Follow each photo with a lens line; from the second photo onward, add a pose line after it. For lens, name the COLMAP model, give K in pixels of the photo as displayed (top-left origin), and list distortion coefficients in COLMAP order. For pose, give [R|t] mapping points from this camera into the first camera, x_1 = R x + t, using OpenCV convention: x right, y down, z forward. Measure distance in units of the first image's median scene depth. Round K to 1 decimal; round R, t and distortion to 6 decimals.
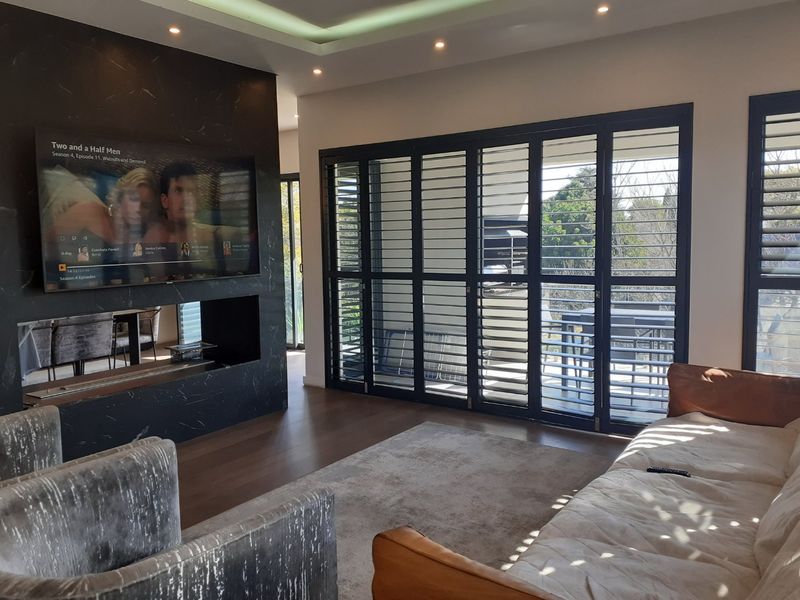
lens RADIAL K [[639.0, 0, 400.1], [0, 639.0, 302.1], [0, 0, 1]] dist [0.046799, -0.009337]
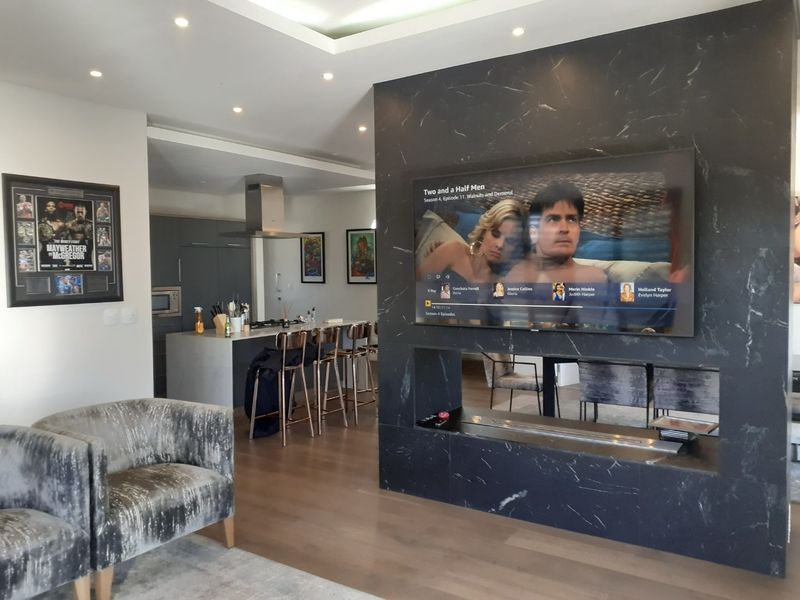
lens RADIAL K [[639.0, 0, 400.1], [0, 639.0, 297.1], [0, 0, 1]] dist [0.046799, -0.009337]
pose [[0.022696, 0.061824, -0.997829, 0.514203], [-0.089877, 0.994171, 0.059553, -0.116672], [0.995694, 0.088330, 0.028121, 0.868499]]
